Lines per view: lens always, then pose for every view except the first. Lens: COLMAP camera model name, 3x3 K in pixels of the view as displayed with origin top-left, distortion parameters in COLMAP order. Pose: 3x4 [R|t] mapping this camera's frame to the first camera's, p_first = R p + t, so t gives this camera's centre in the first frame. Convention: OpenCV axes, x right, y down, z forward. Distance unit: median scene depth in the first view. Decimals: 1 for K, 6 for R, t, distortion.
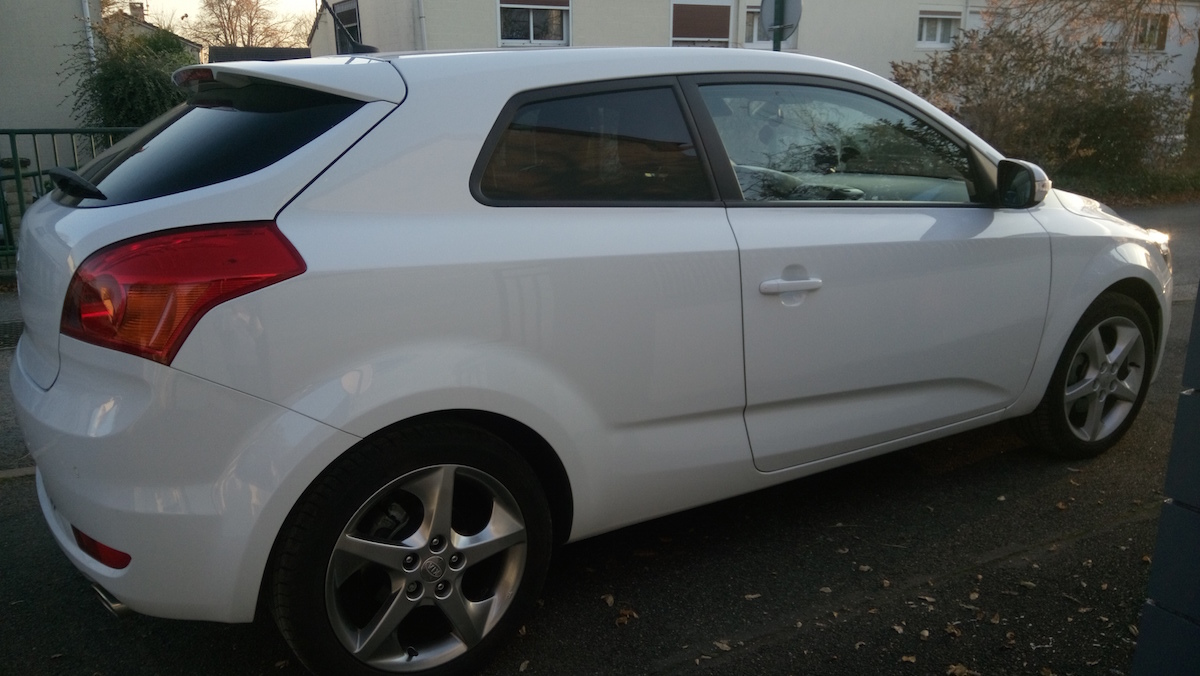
lens RADIAL K [[961.5, 0, 574.1], [0, 961.5, 338.4], [0, 0, 1]] dist [0.112635, -0.178266]
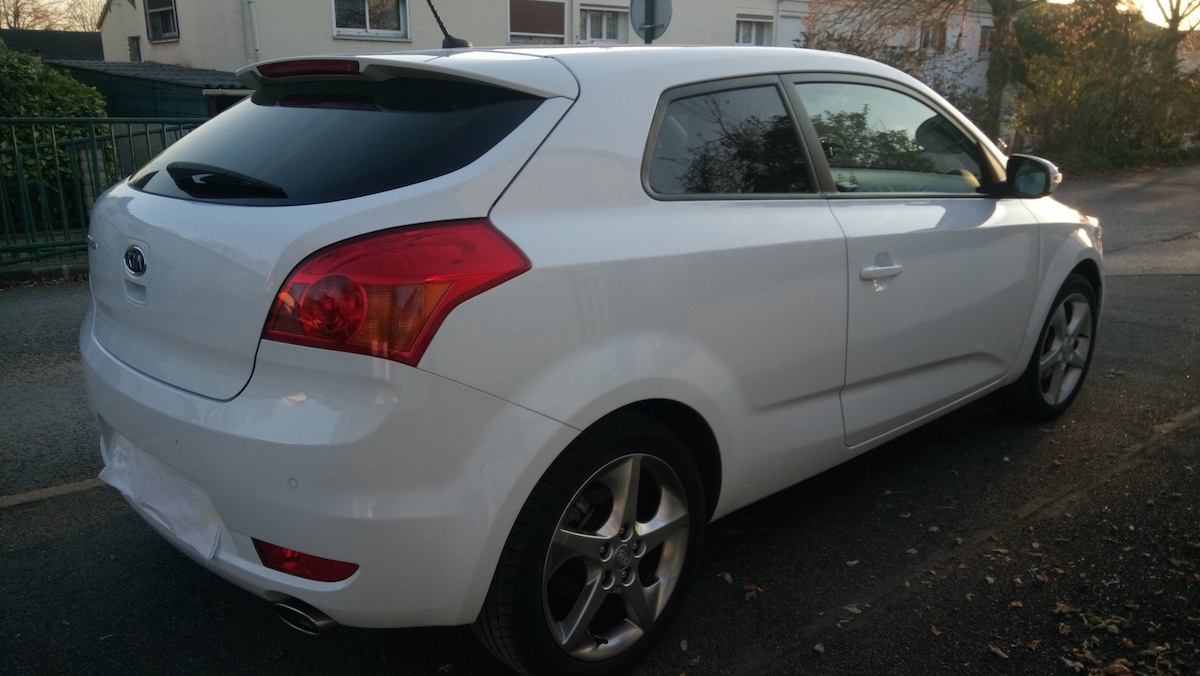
lens RADIAL K [[961.5, 0, 574.1], [0, 961.5, 338.4], [0, 0, 1]] dist [0.112635, -0.178266]
pose [[0.978588, -0.037377, 0.202407, -0.325911], [0.036124, 0.999298, 0.009883, -0.003181], [-0.202634, -0.002360, 0.979252, 0.011642]]
